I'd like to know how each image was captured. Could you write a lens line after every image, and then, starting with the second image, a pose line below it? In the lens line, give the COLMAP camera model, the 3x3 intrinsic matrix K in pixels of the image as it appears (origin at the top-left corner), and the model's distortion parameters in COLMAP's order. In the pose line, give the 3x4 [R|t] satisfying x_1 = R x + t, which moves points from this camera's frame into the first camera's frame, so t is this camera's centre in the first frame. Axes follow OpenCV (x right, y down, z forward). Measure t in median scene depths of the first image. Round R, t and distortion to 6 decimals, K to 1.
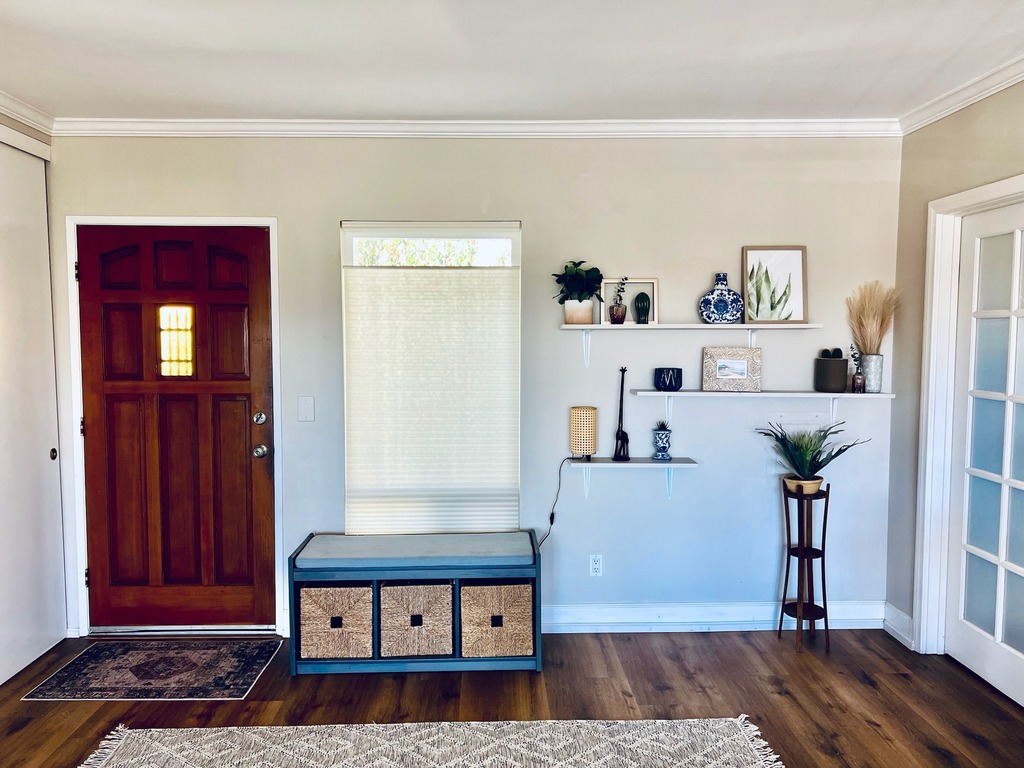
lens RADIAL K [[772.7, 0, 512.0], [0, 772.7, 384.0], [0, 0, 1]] dist [0.060045, -0.064098]
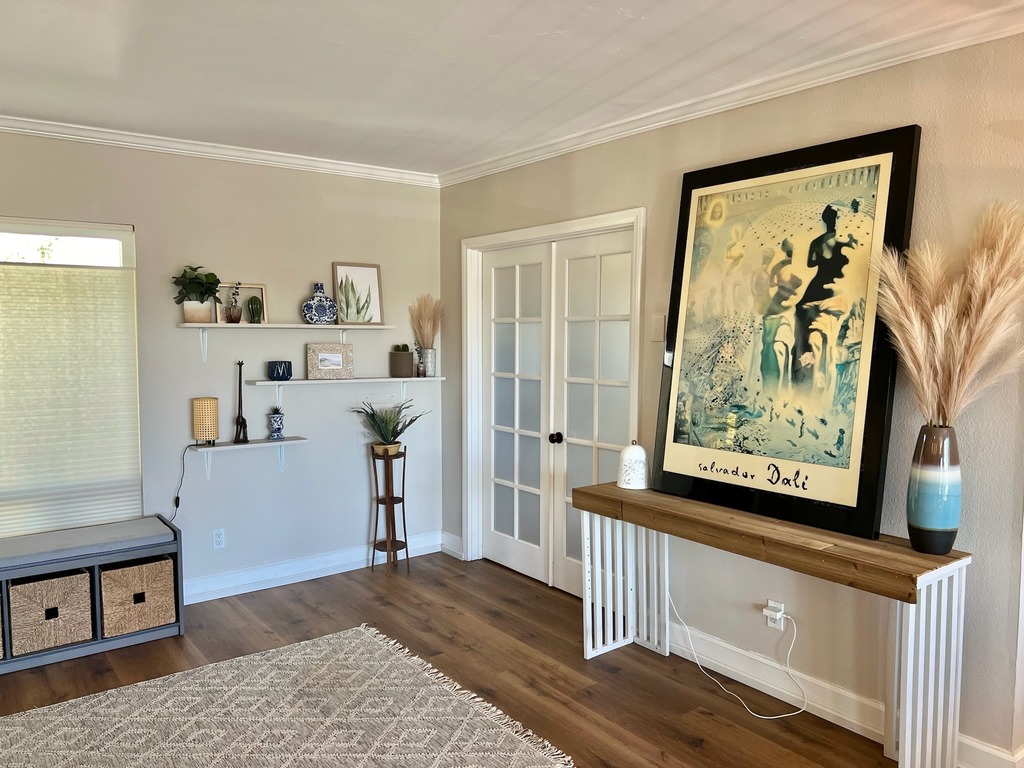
lens RADIAL K [[765.2, 0, 515.5], [0, 765.2, 390.8], [0, 0, 1]] dist [0.116404, -0.150287]
pose [[0.813228, -0.042397, 0.580398, -0.193452], [0.038251, 0.999080, 0.019385, 0.015455], [-0.580686, 0.006437, 0.814102, -0.171361]]
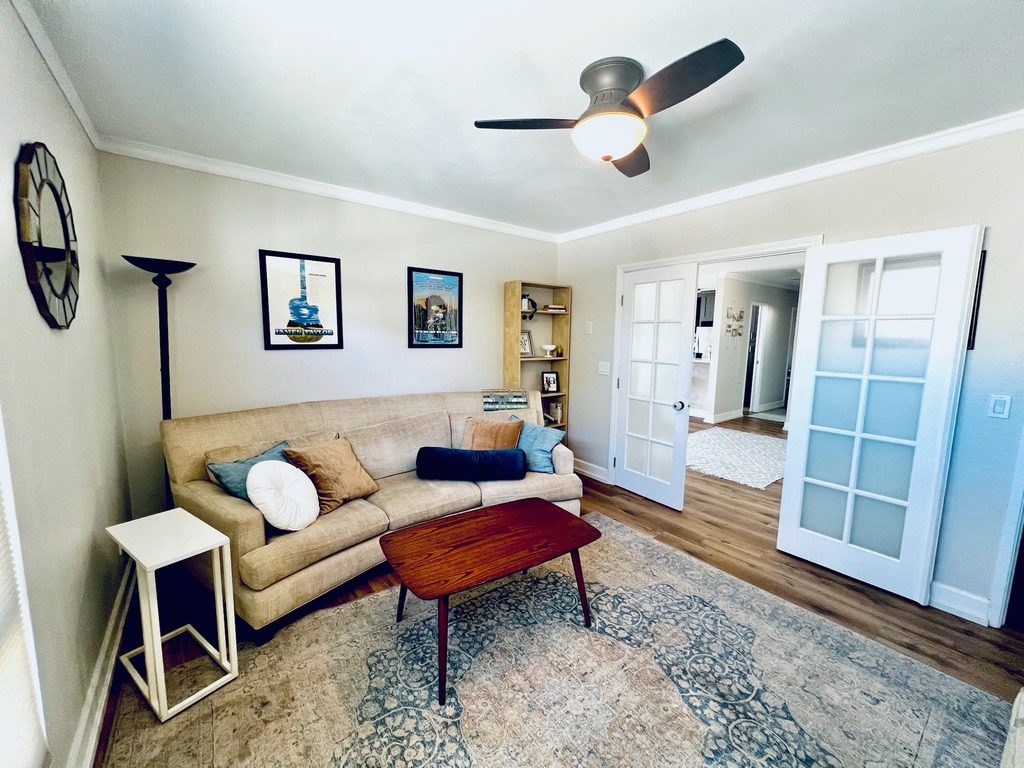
lens RADIAL K [[409.2, 0, 513.7], [0, 409.2, 381.5], [0, 0, 1]] dist [-0.000071, 0.000332]
pose [[-0.806237, 0.055912, -0.588944, 1.393839], [-0.056095, 0.983813, 0.170191, -0.070713], [0.588927, 0.170252, -0.790050, 1.246510]]
